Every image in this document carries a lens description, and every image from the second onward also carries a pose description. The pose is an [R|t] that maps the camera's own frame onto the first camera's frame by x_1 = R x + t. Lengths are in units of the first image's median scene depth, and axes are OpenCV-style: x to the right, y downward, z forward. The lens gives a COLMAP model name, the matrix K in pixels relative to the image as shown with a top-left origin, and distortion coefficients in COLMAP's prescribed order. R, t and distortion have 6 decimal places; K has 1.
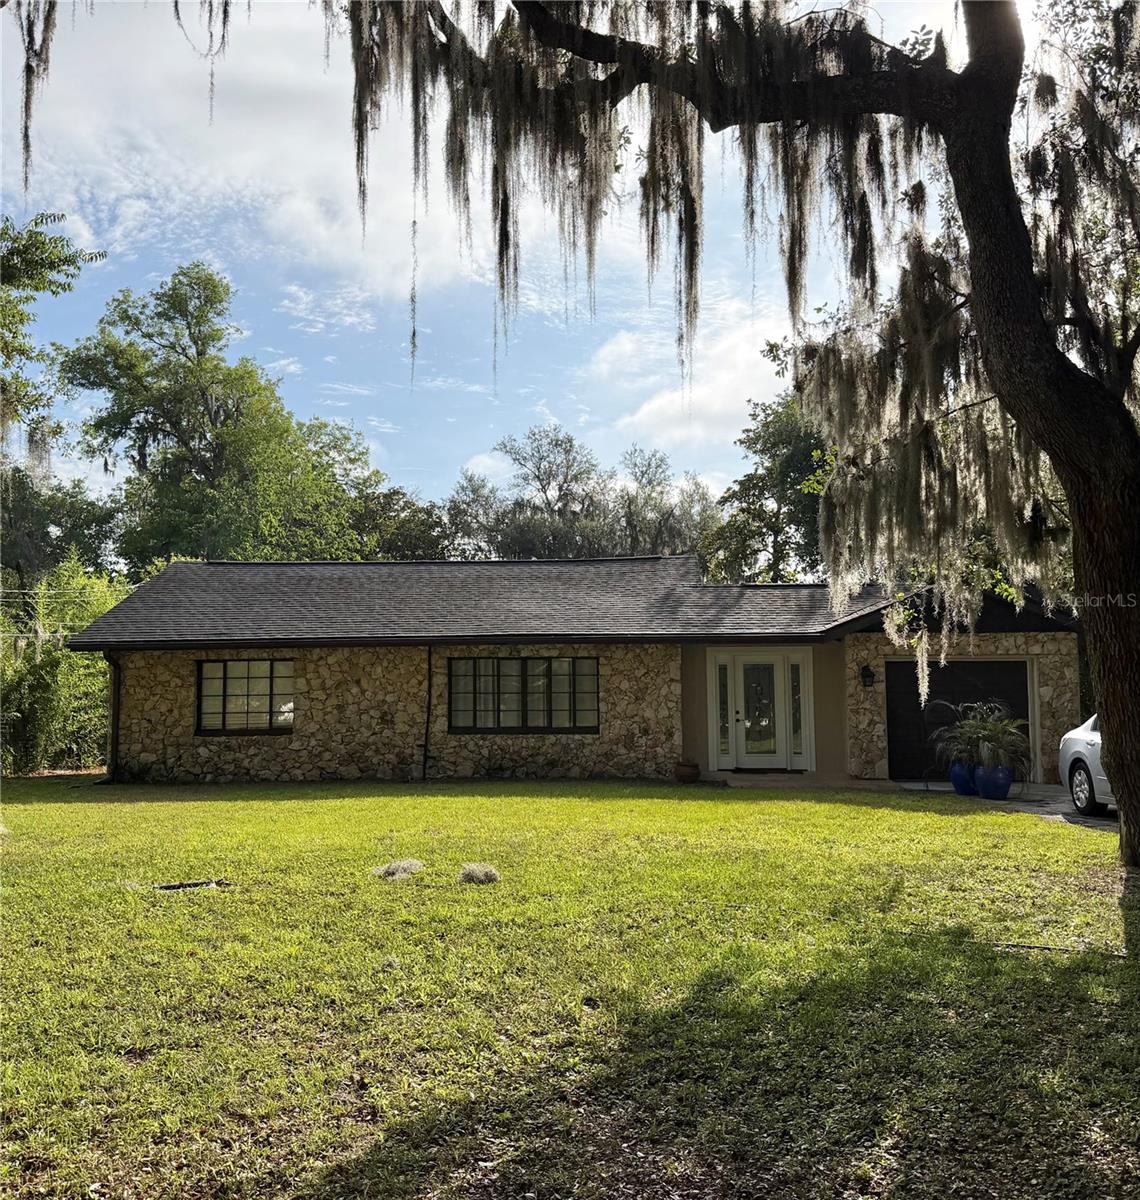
lens RADIAL K [[1183.1, 0, 568.6], [0, 1183.1, 567.5], [0, 0, 1]] dist [0.087226, -0.128944]
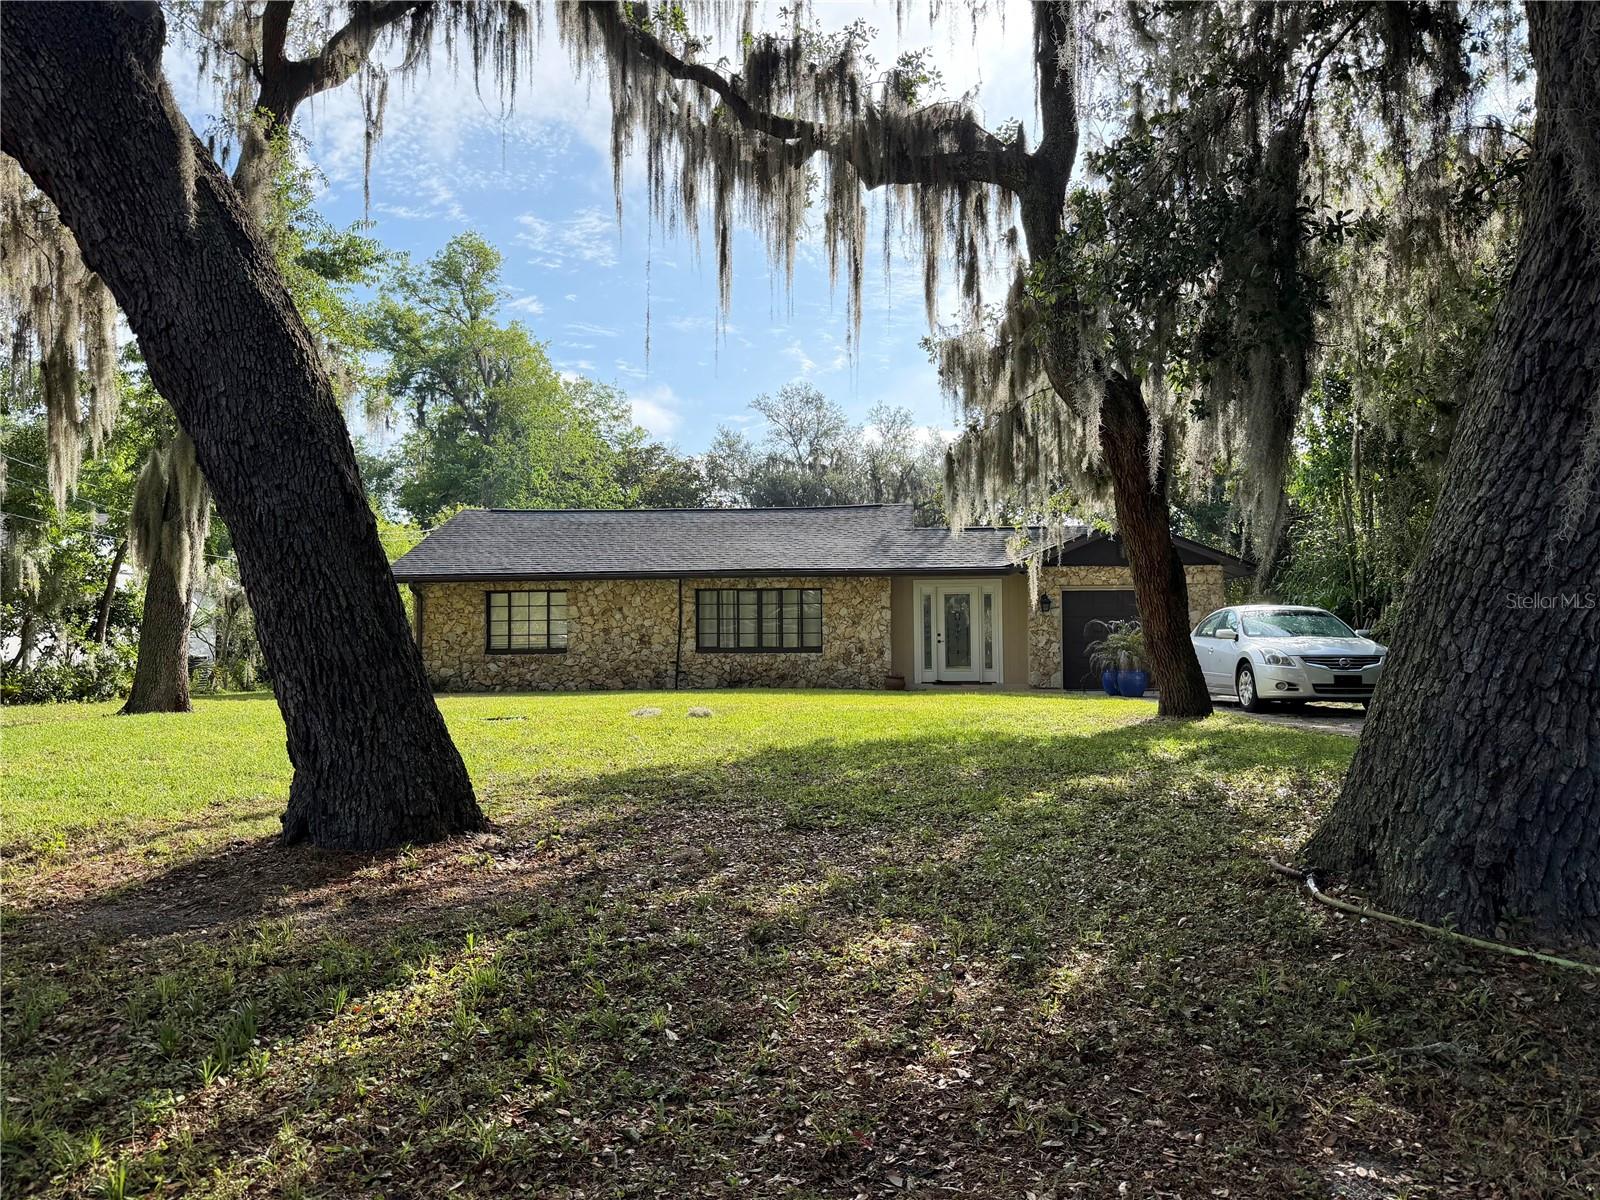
lens RADIAL K [[1179.0, 0, 804.3], [0, 1179.0, 578.0], [0, 0, 1]] dist [0.086586, -0.114037]
pose [[0.999699, -0.000400, -0.024537, 0.035906], [0.001574, 0.998853, 0.047857, 0.008460], [0.024490, -0.047881, 0.998553, -0.177281]]
